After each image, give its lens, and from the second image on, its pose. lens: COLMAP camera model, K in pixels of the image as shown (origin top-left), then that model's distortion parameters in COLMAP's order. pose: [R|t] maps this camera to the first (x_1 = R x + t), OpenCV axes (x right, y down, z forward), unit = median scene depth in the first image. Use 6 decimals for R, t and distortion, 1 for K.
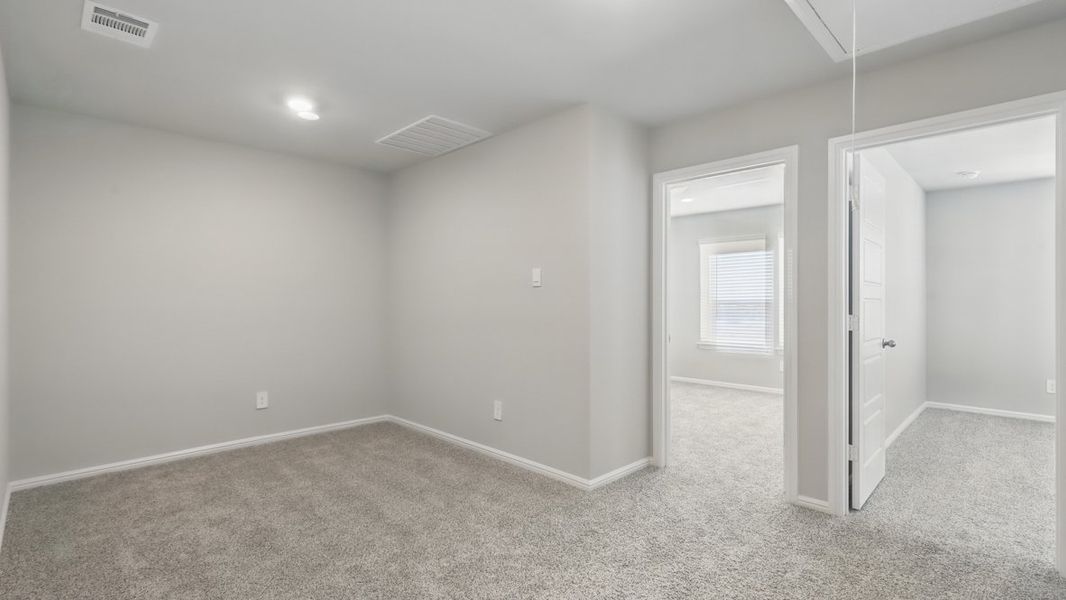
lens RADIAL K [[490.4, 0, 532.2], [0, 490.4, 293.7], [0, 0, 1]] dist [-0.001635, -0.000555]
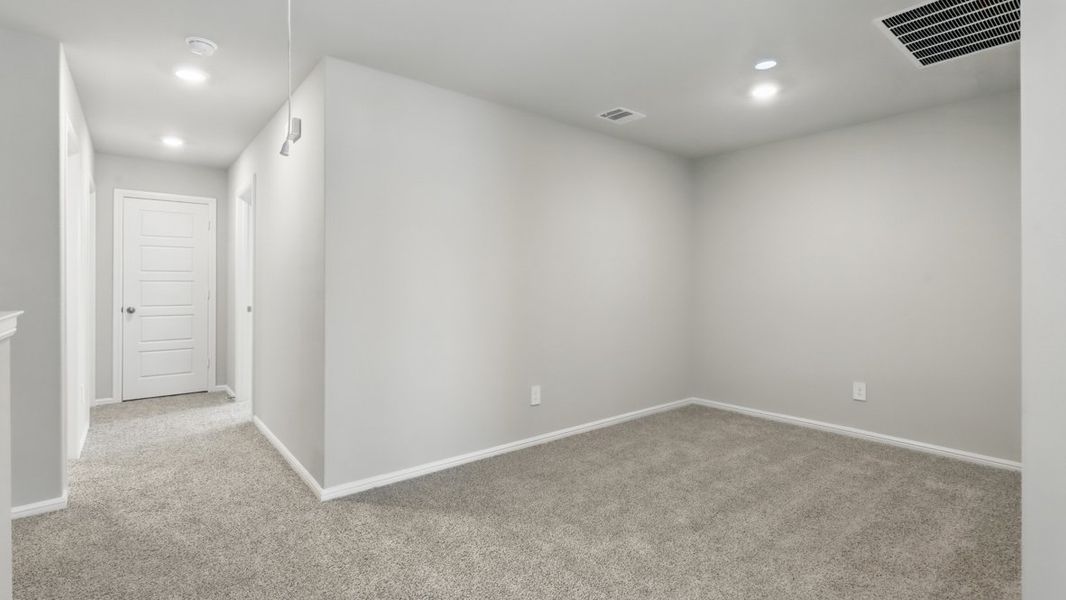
lens RADIAL K [[489.6, 0, 532.9], [0, 489.6, 279.8], [0, 0, 1]] dist [0.001084, -0.000075]
pose [[-0.097945, -0.013162, -0.995105, 0.589998], [0.009450, 0.999855, -0.014155, 0.016036], [0.995147, -0.010791, -0.097807, 0.636905]]
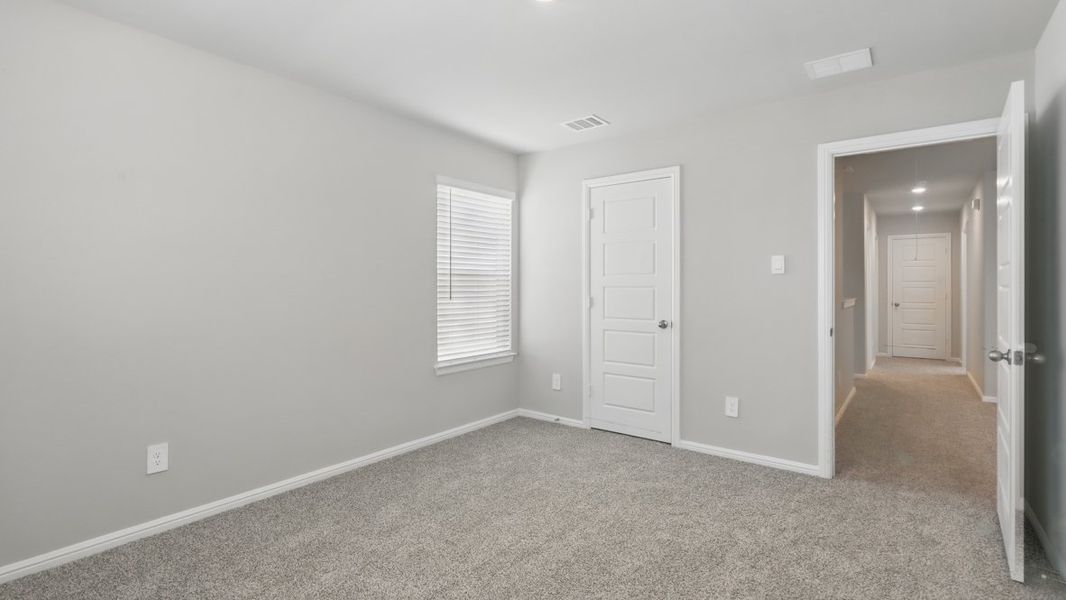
lens RADIAL K [[490.4, 0, 532.2], [0, 490.4, 293.7], [0, 0, 1]] dist [-0.001635, -0.000555]
pose [[-0.991956, -0.003939, -0.126525, 1.487476], [-0.003813, 0.999992, -0.001233, 0.029872], [0.126528, -0.000741, -0.991963, 1.623561]]
